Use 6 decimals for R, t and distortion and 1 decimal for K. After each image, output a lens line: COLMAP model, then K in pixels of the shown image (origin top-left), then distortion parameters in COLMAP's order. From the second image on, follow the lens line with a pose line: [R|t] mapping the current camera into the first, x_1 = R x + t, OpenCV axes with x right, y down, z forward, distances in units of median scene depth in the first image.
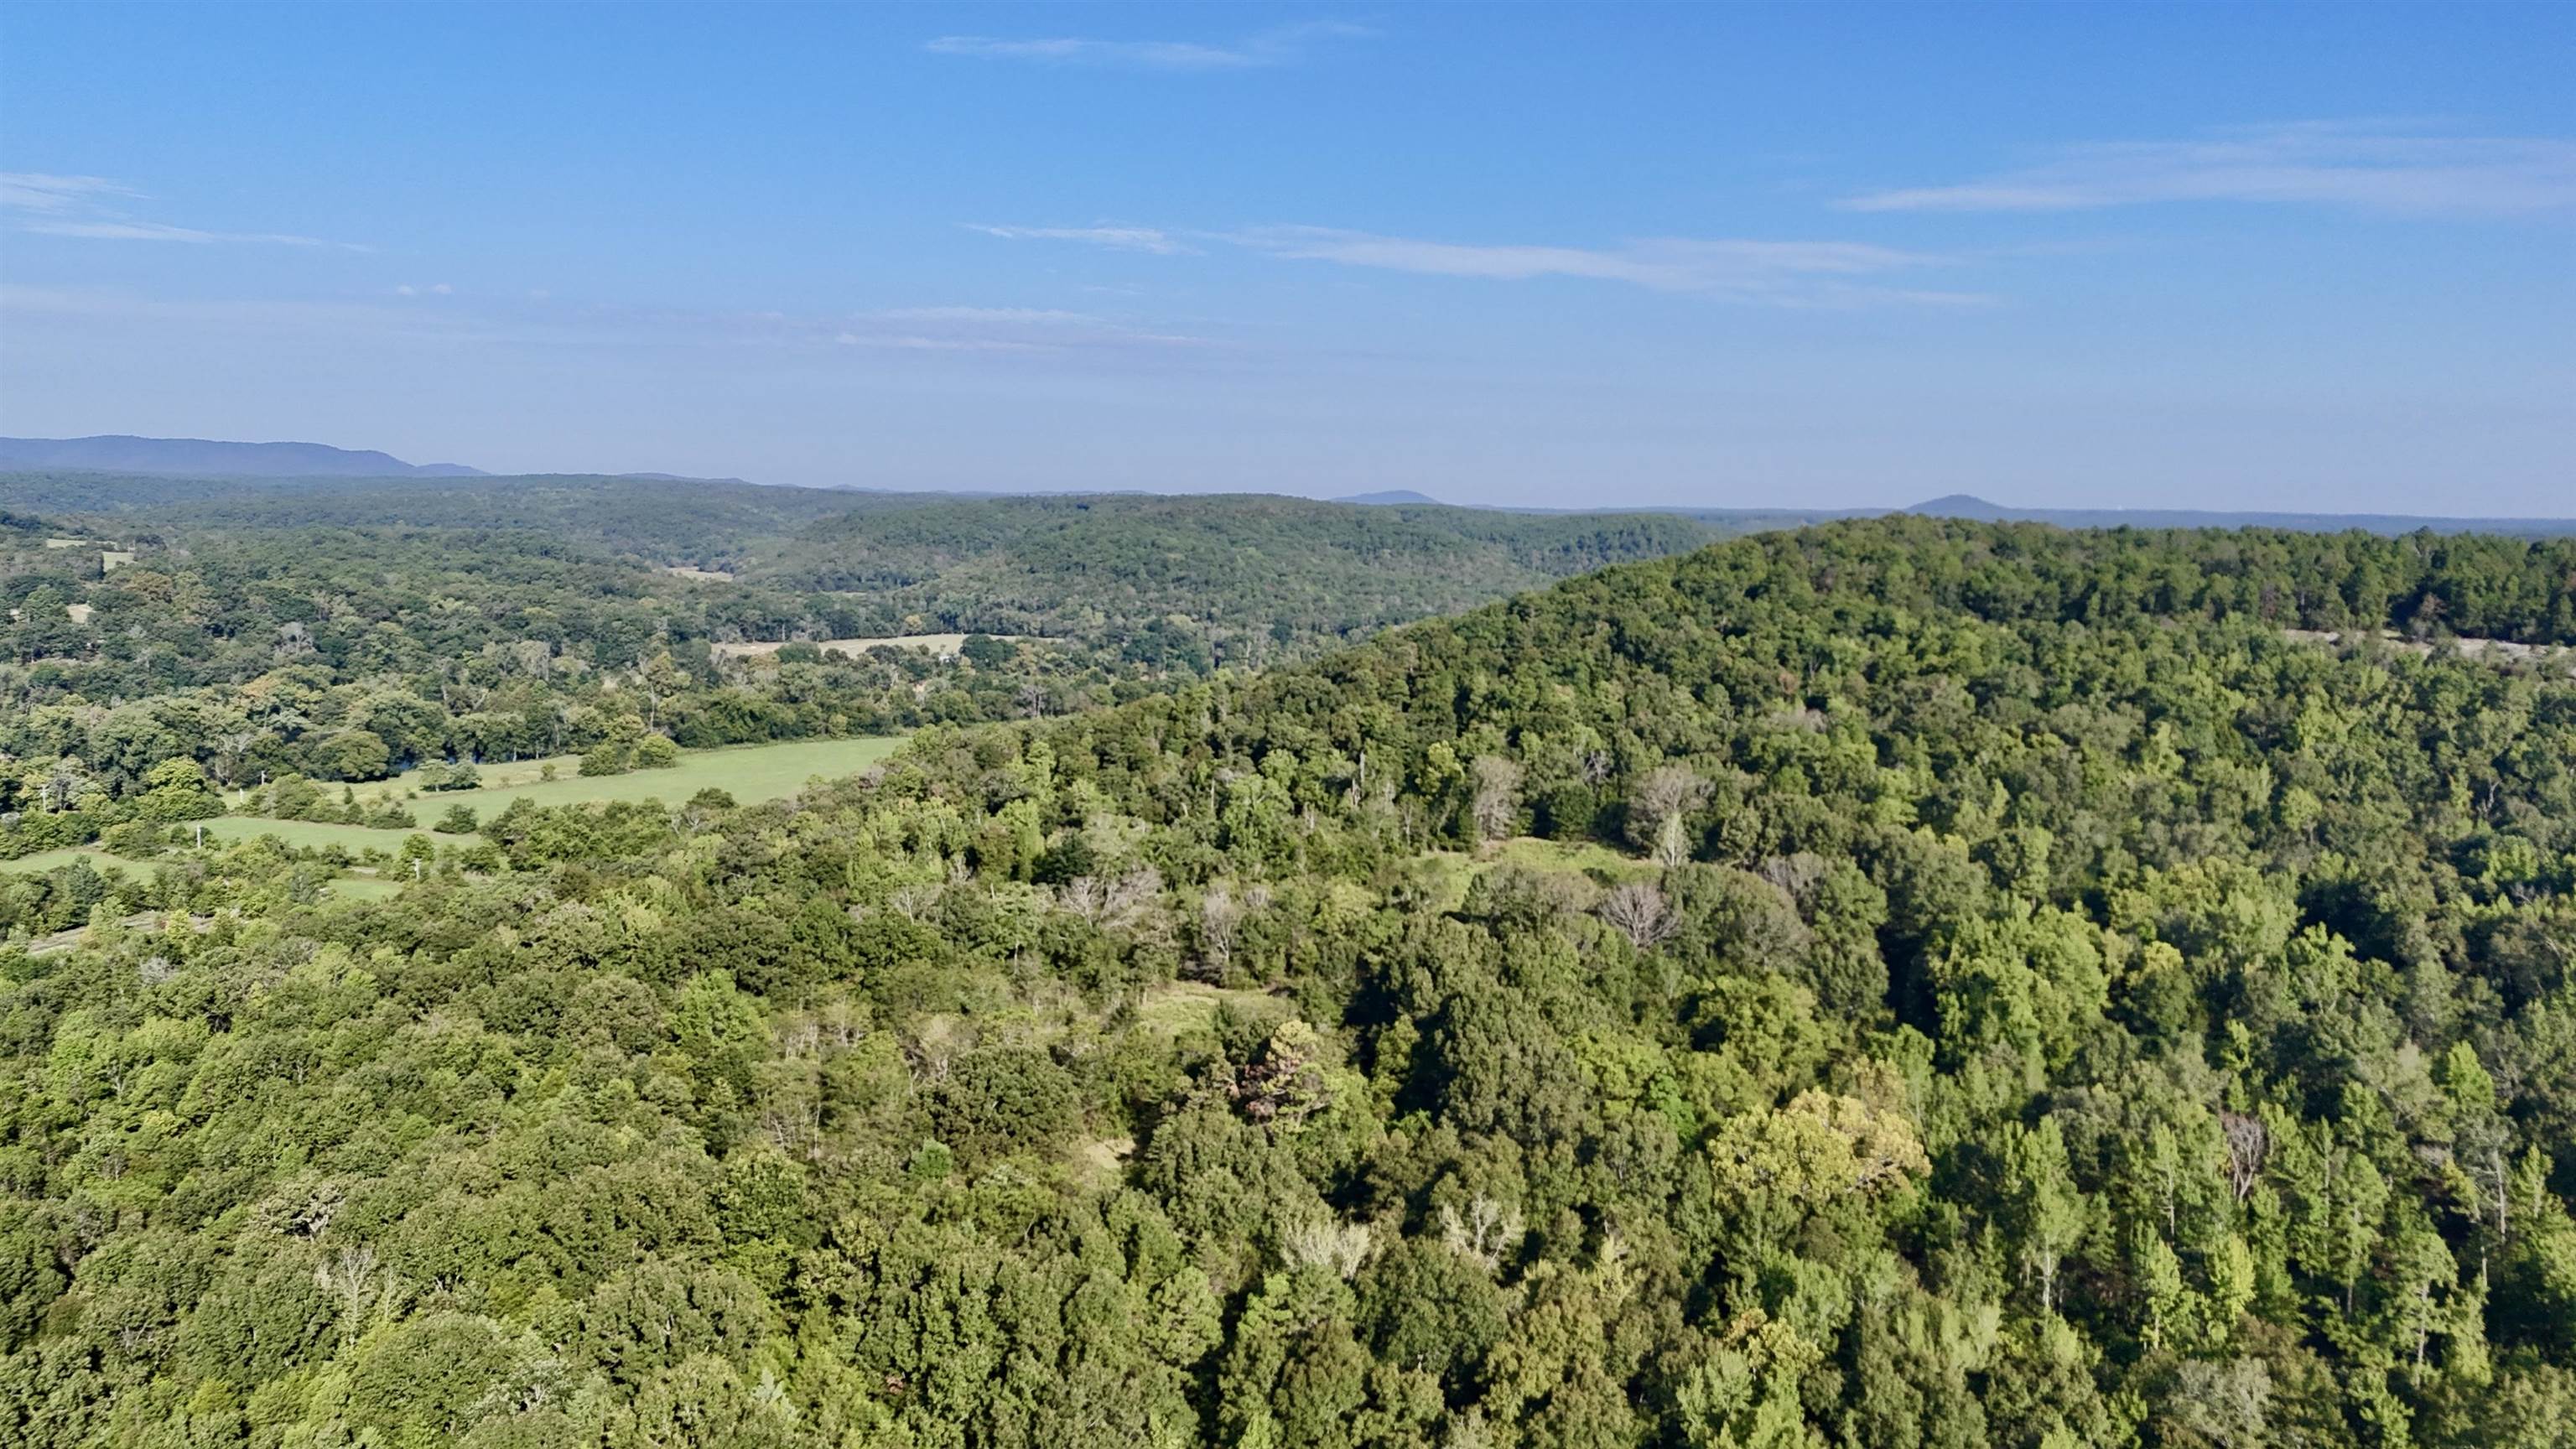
lens RADIAL K [[1855.0, 0, 1240.5], [0, 1855.0, 618.5], [0, 0, 1]] dist [0.051289, -0.041367]
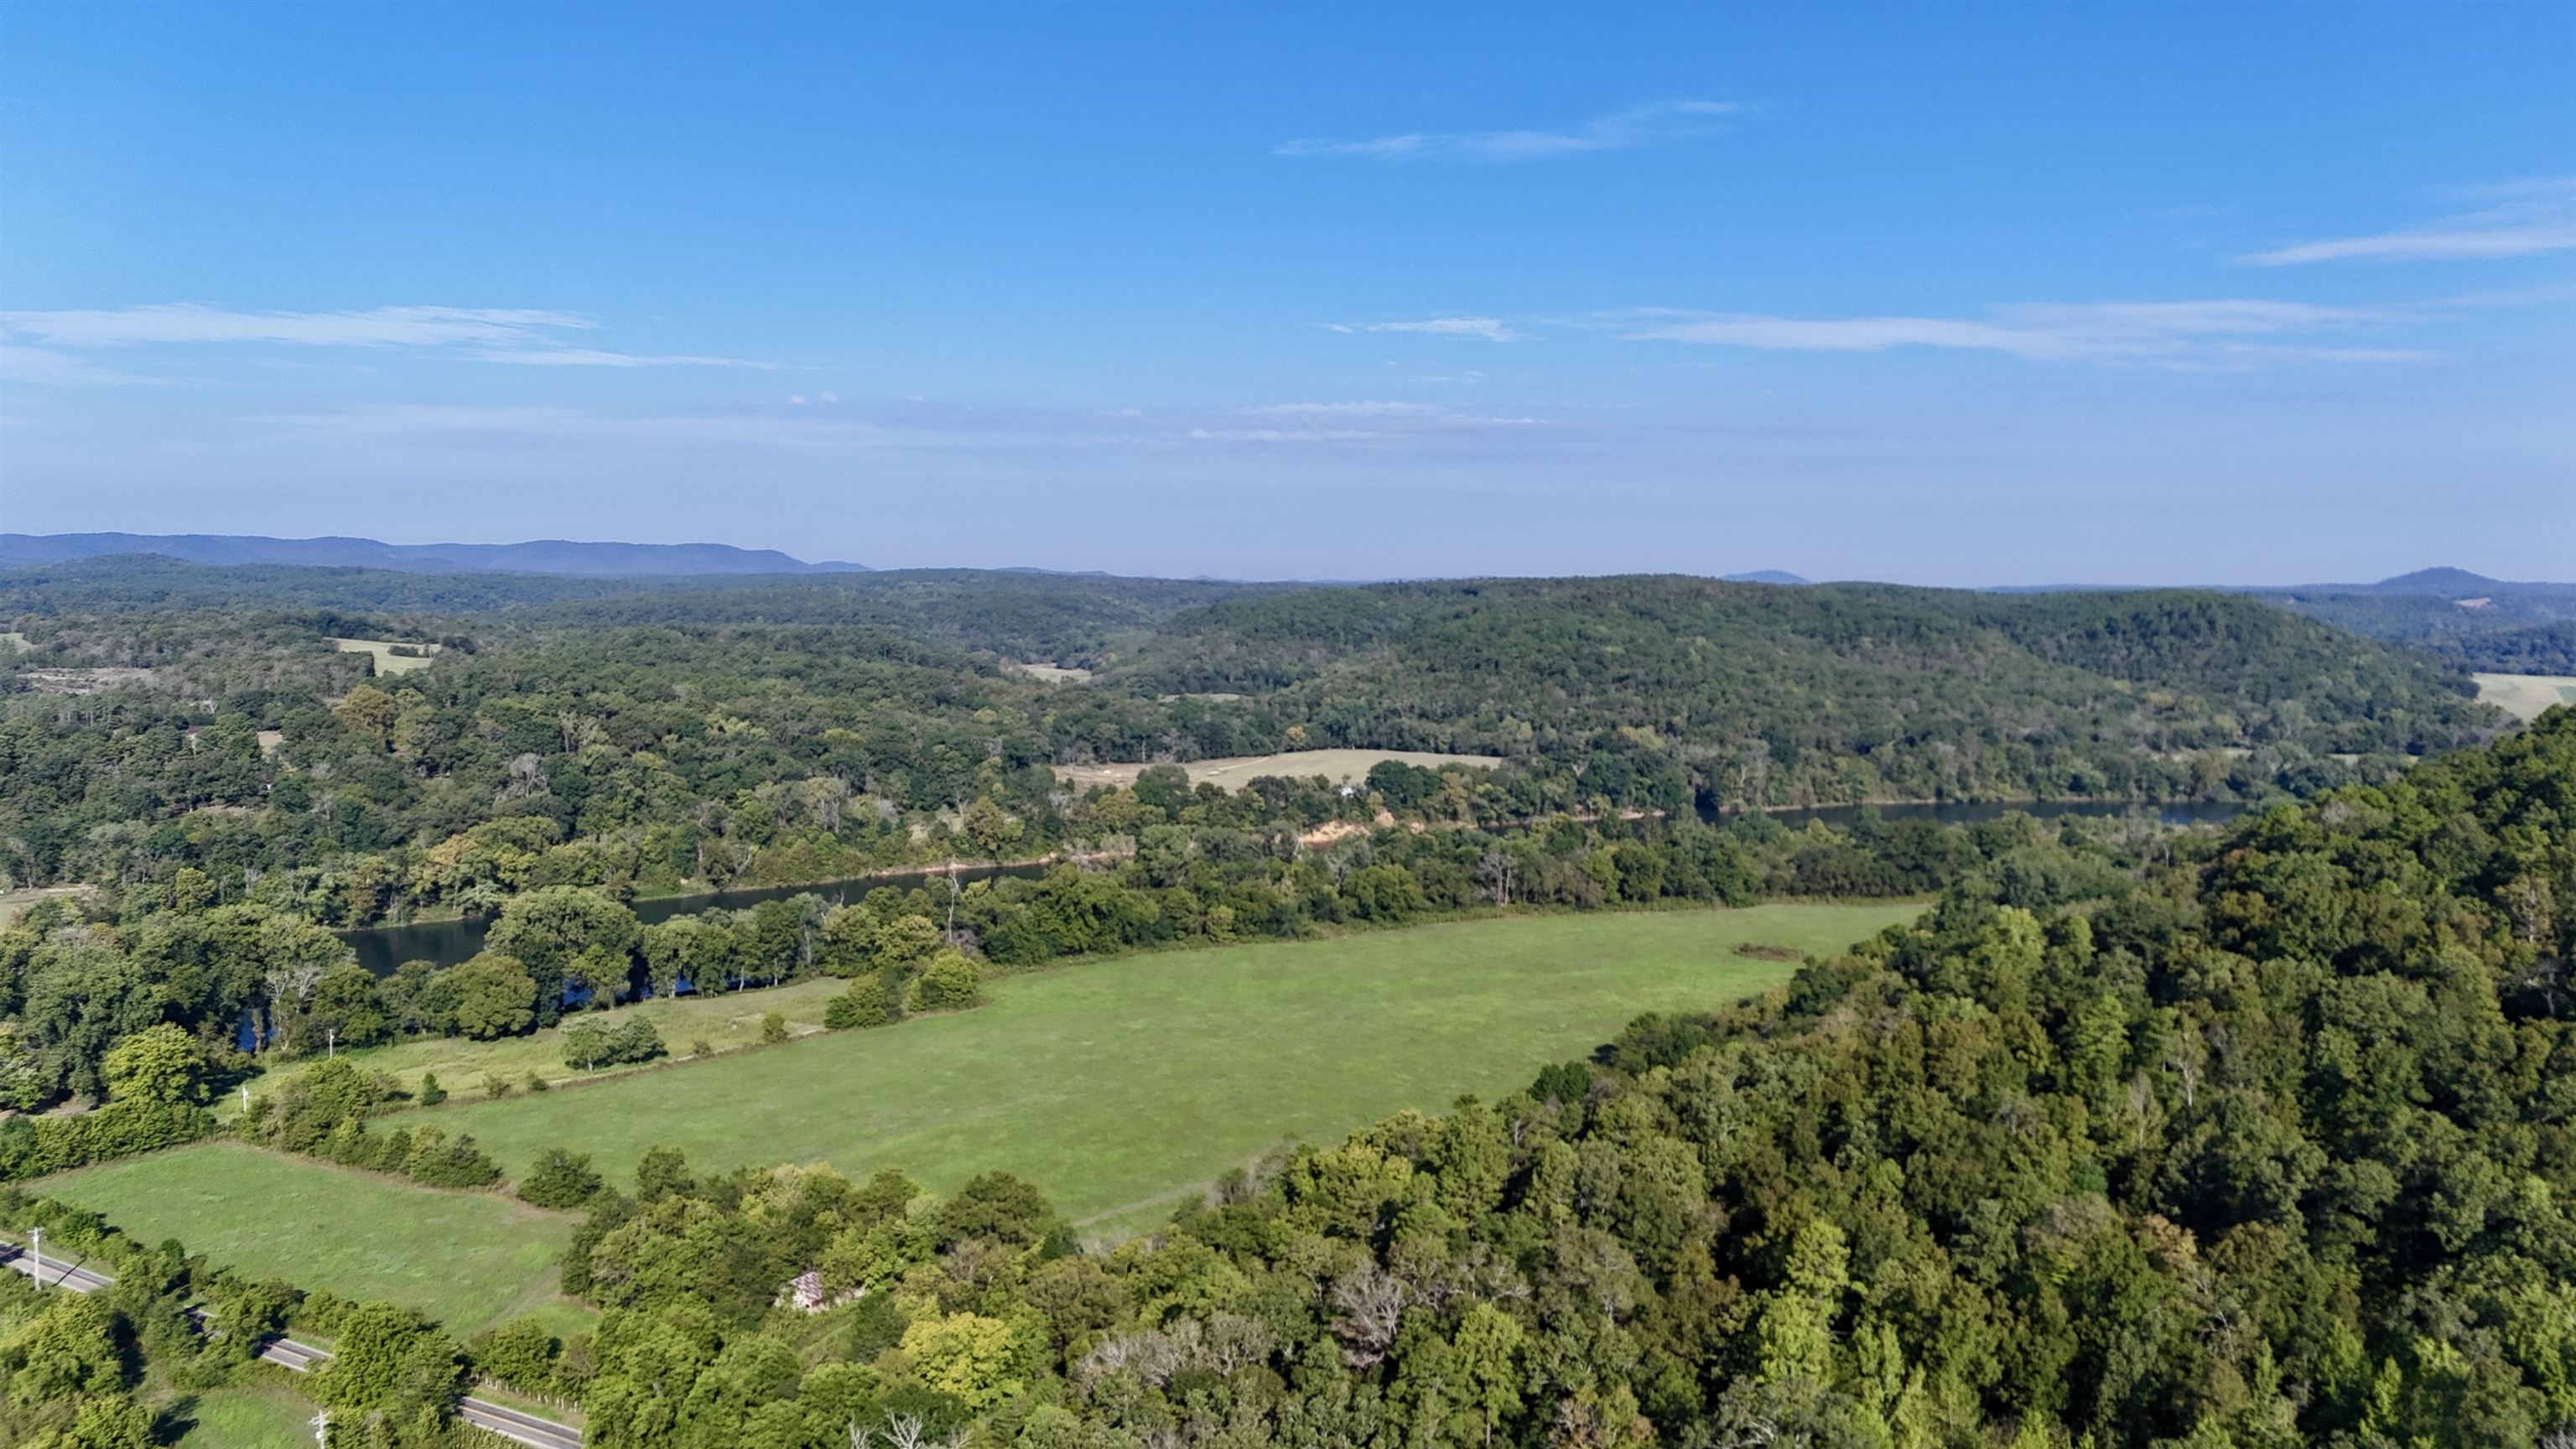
lens RADIAL K [[1855.0, 0, 1293.4], [0, 1855.0, 719.5], [0, 0, 1]] dist [0.051289, -0.041367]
pose [[0.987143, -0.003392, -0.159801, -0.063415], [0.004592, 0.999964, 0.007139, -0.014762], [0.159771, -0.007781, 0.987123, 0.261443]]
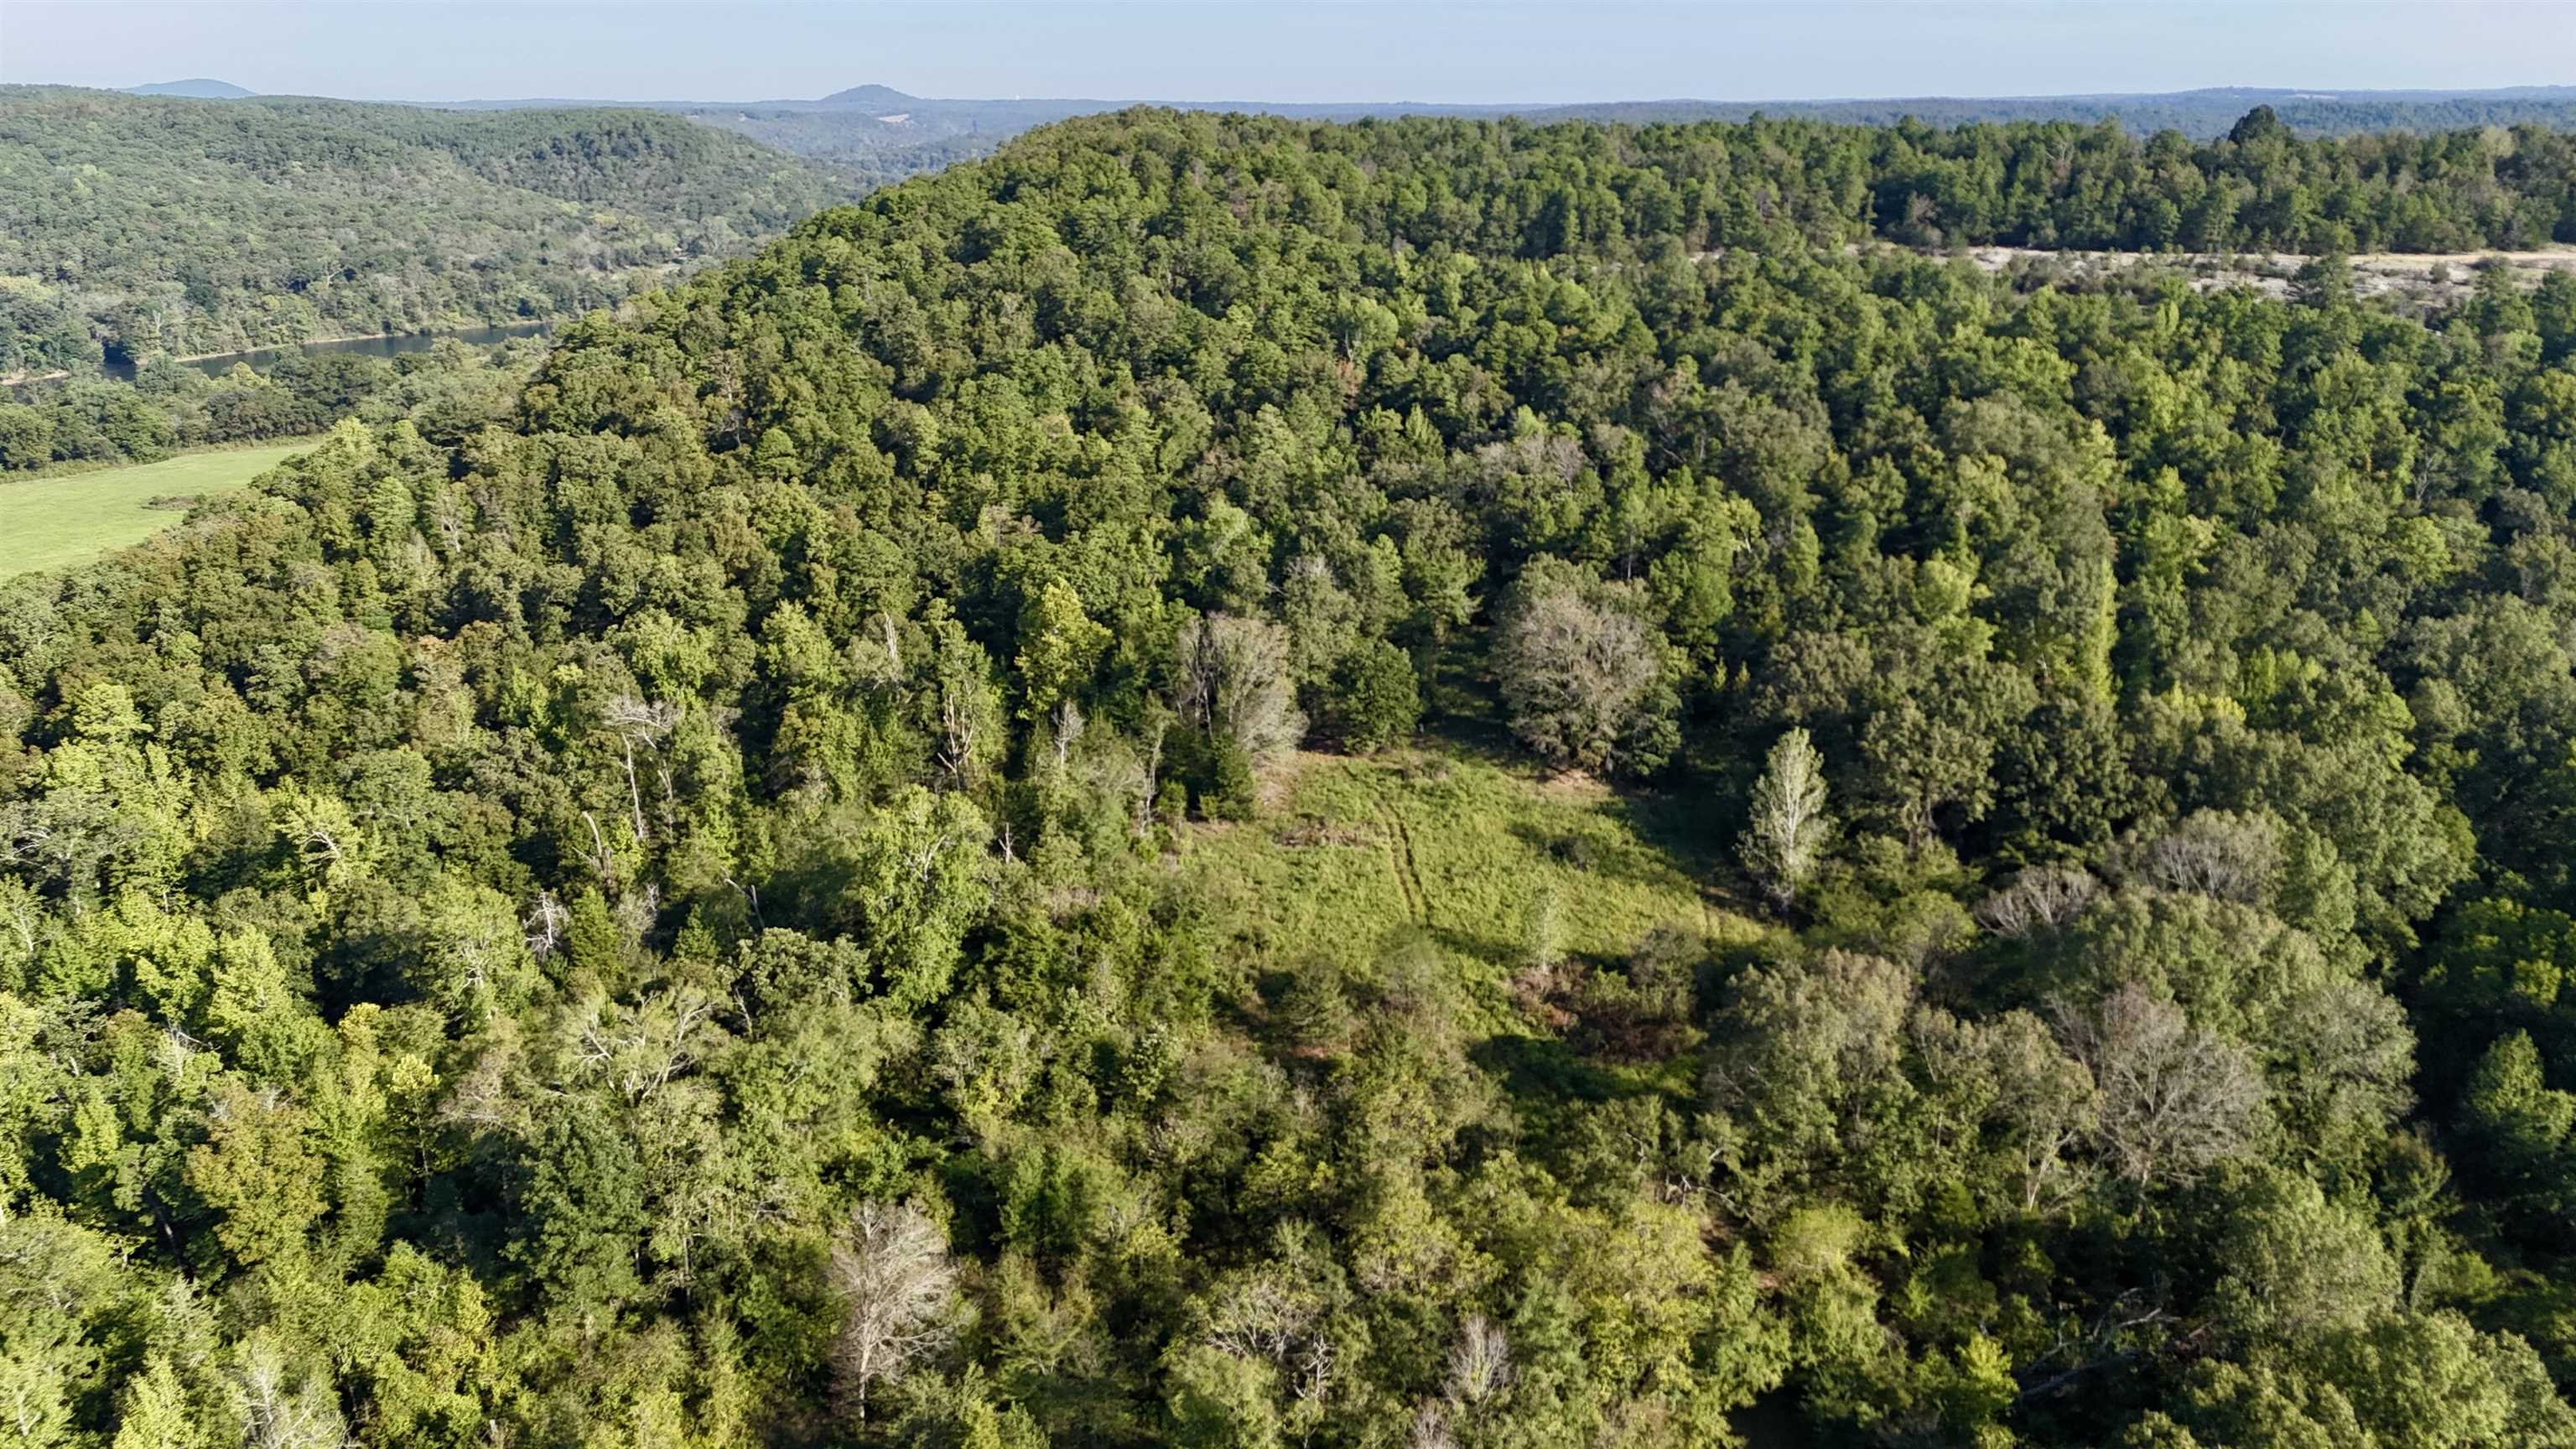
lens RADIAL K [[1855.0, 0, 1284.5], [0, 1855.0, 727.4], [0, 0, 1]] dist [0.051289, -0.041367]
pose [[0.832467, -0.192007, 0.519743, -0.045066], [0.049141, 0.959925, 0.275914, -0.013729], [-0.551892, -0.204149, 0.808541, 0.201897]]
